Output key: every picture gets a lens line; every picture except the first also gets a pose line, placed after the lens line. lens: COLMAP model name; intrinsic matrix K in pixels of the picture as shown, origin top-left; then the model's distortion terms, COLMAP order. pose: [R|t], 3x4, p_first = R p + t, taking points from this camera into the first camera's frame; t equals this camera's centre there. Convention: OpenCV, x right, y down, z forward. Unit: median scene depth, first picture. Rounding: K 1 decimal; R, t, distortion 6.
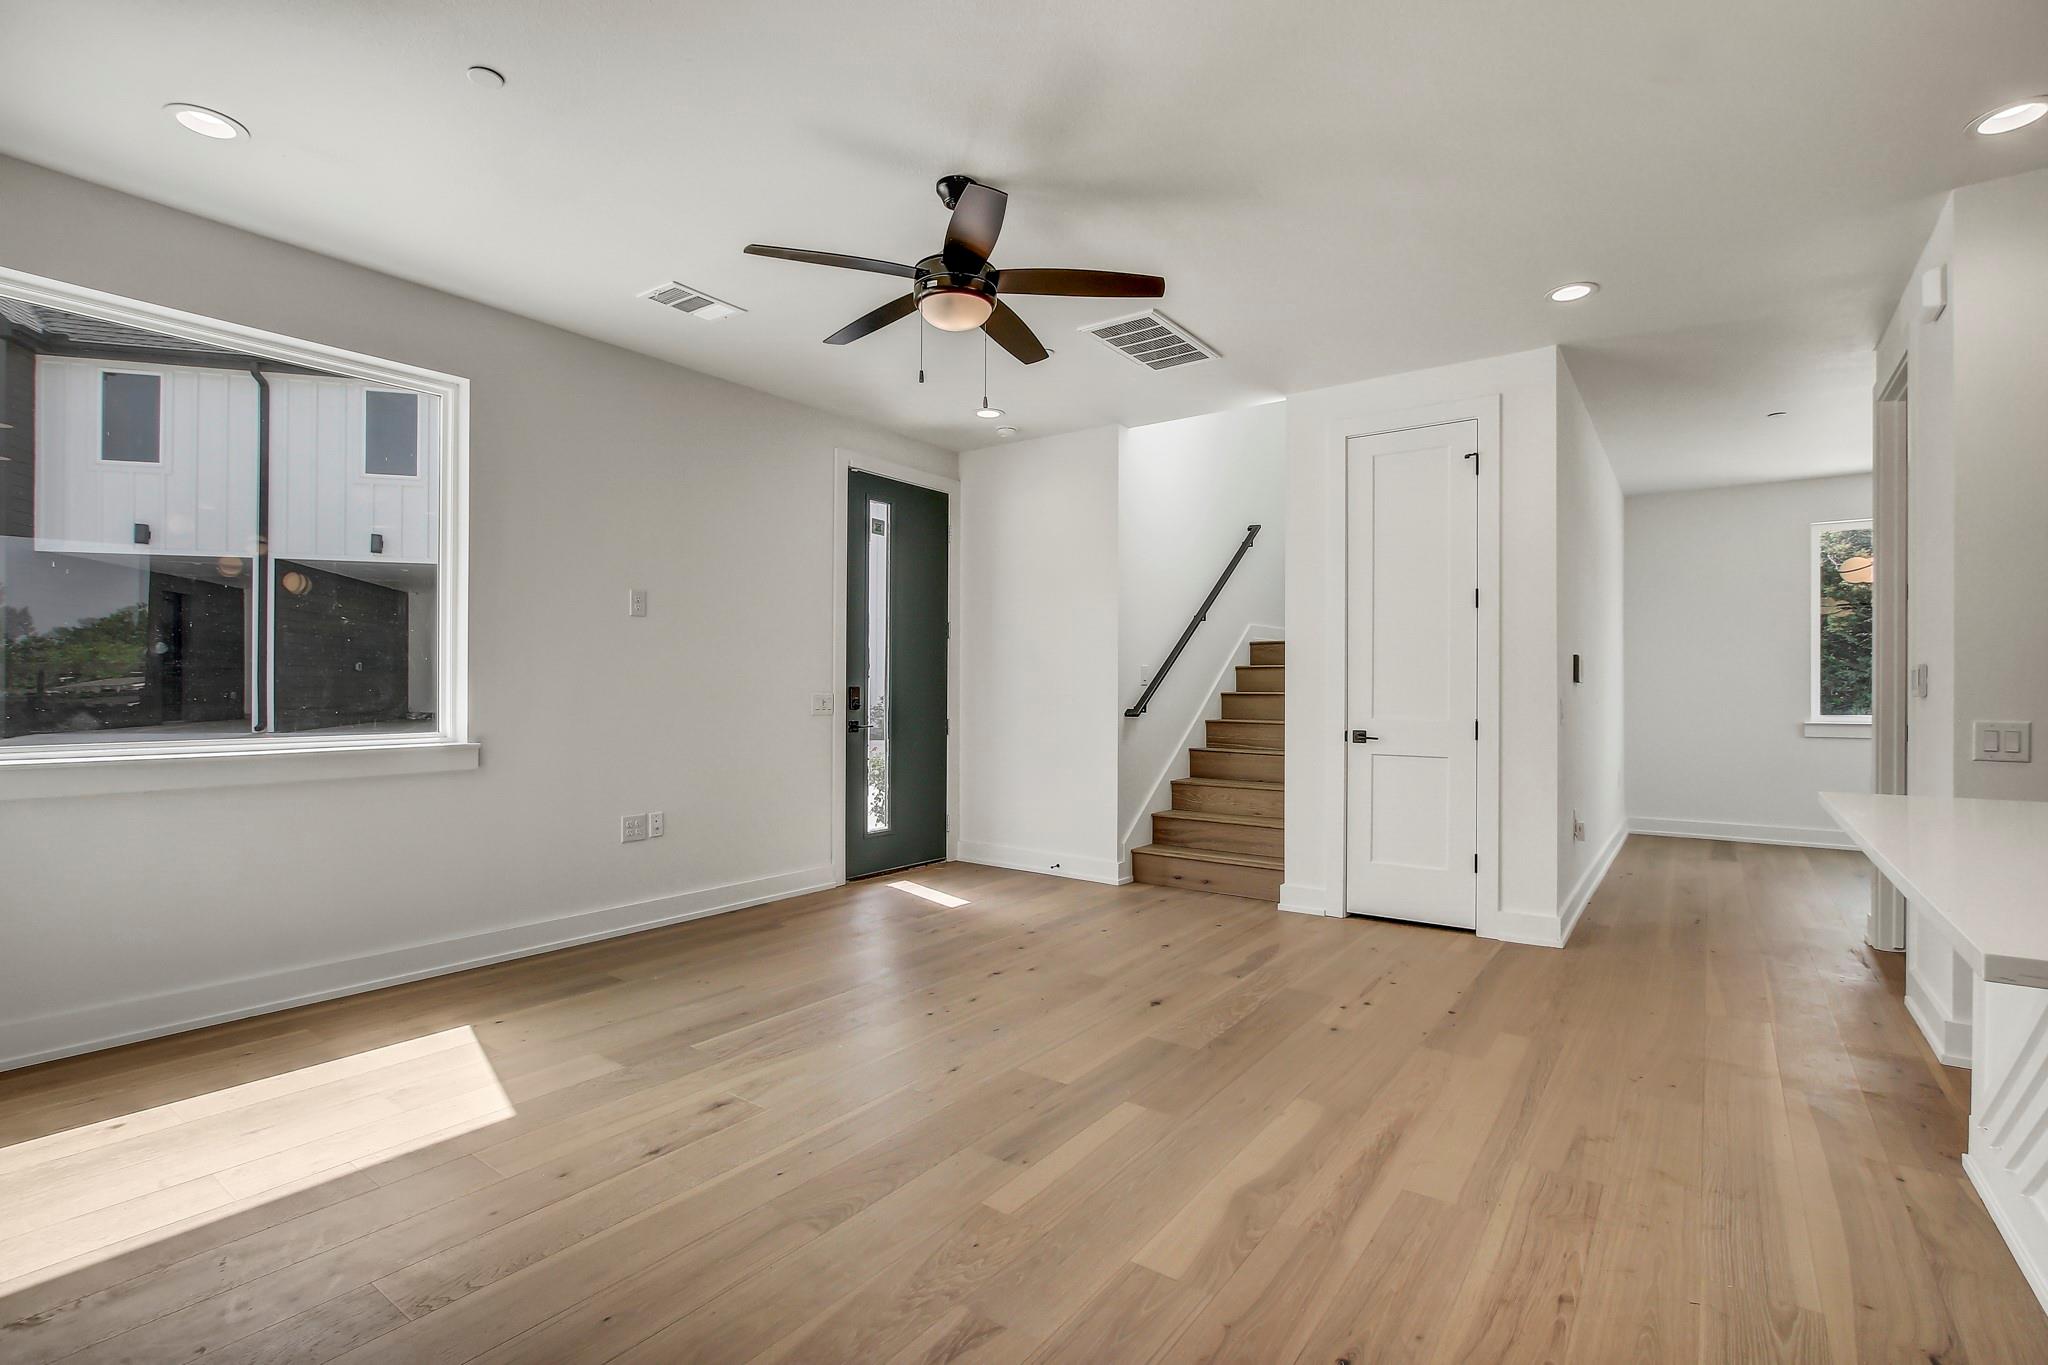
lens RADIAL K [[943.3, 0, 1026.6], [0, 943.3, 687.0], [0, 0, 1]] dist [-0.021100, 0.004377]
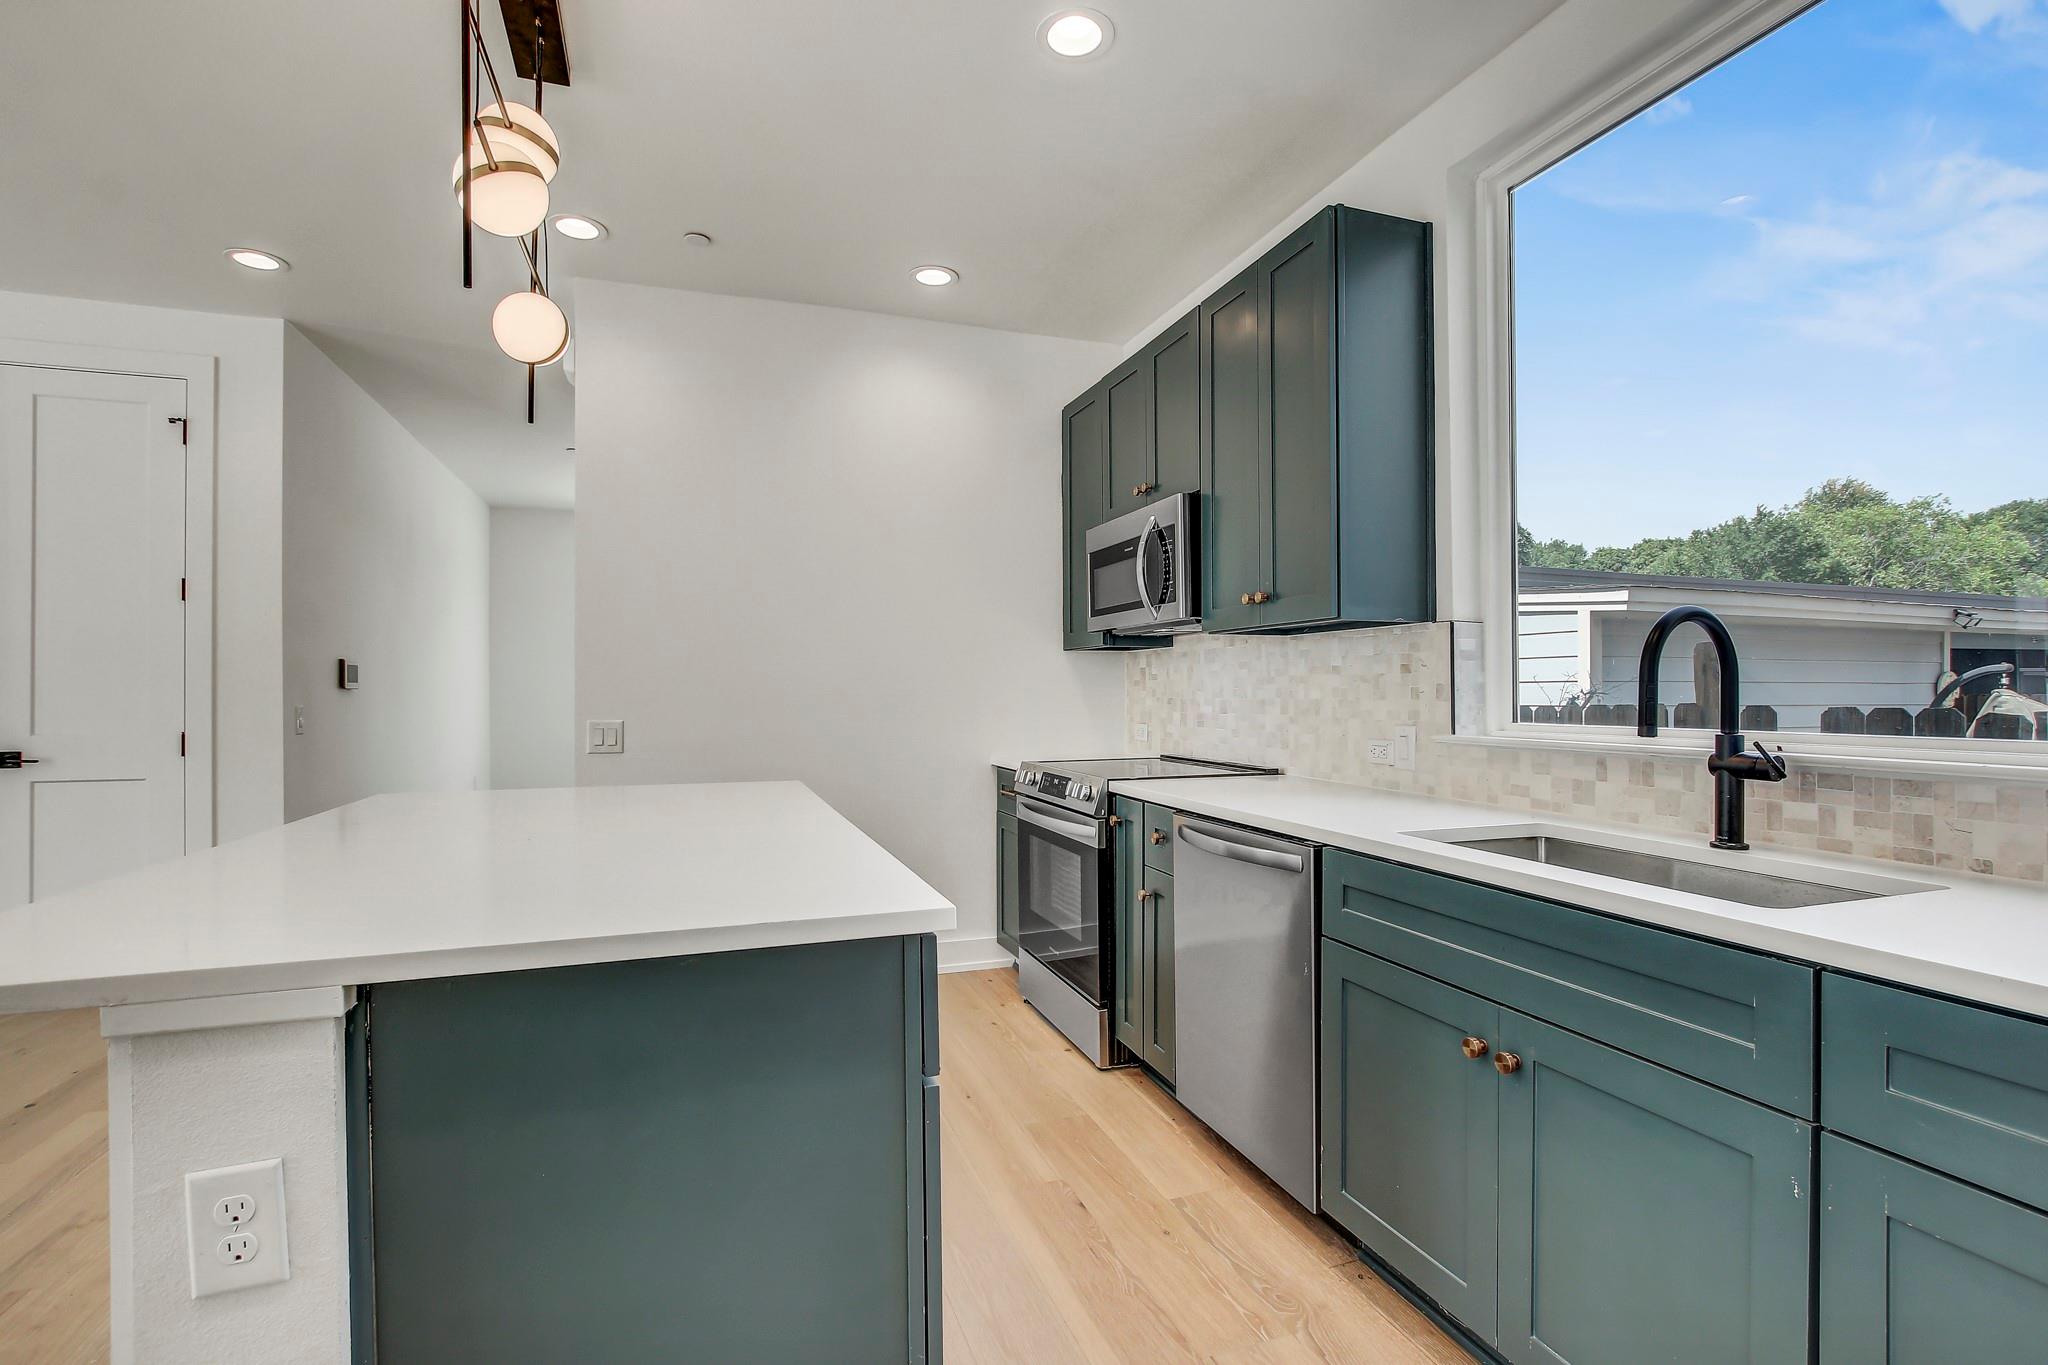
lens RADIAL K [[943.3, 0, 1027.7], [0, 943.3, 689.1], [0, 0, 1]] dist [-0.021100, 0.004377]
pose [[0.565063, 0.000109, 0.825048, 0.227883], [0.002577, 0.999995, -0.001897, -0.000656], [-0.825044, 0.003198, 0.565060, -0.110909]]
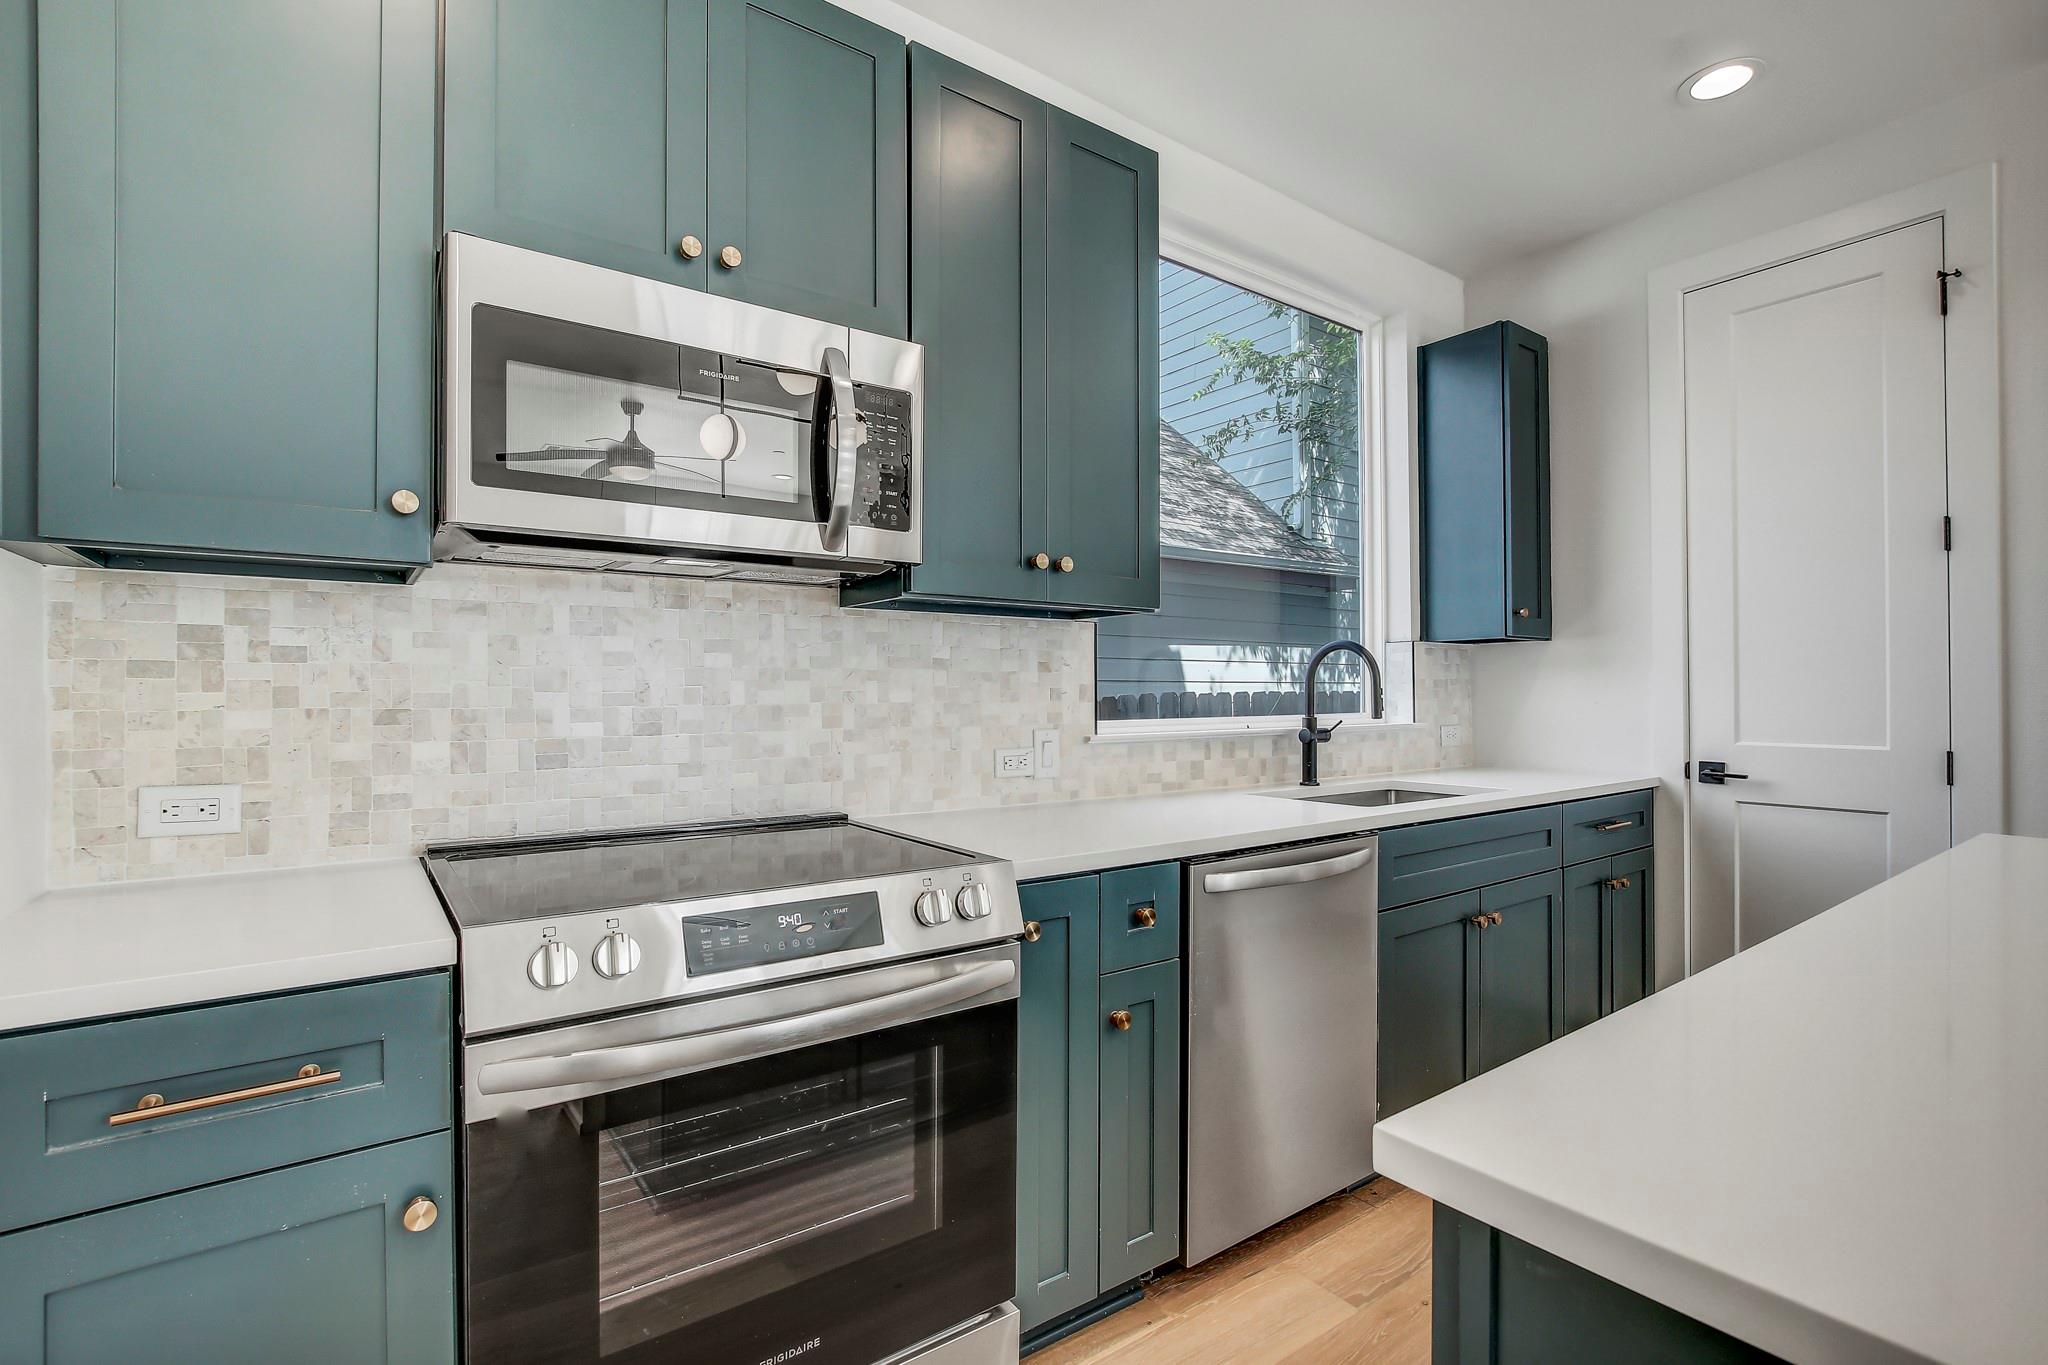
lens RADIAL K [[943.3, 0, 1025.7], [0, 943.3, 685.2], [0, 0, 1]] dist [-0.021100, 0.004377]
pose [[-0.952371, 0.000531, 0.304941, 0.708950], [-0.000805, 0.999991, -0.004255, -0.001389], [-0.304940, -0.004298, -0.952362, 0.563924]]
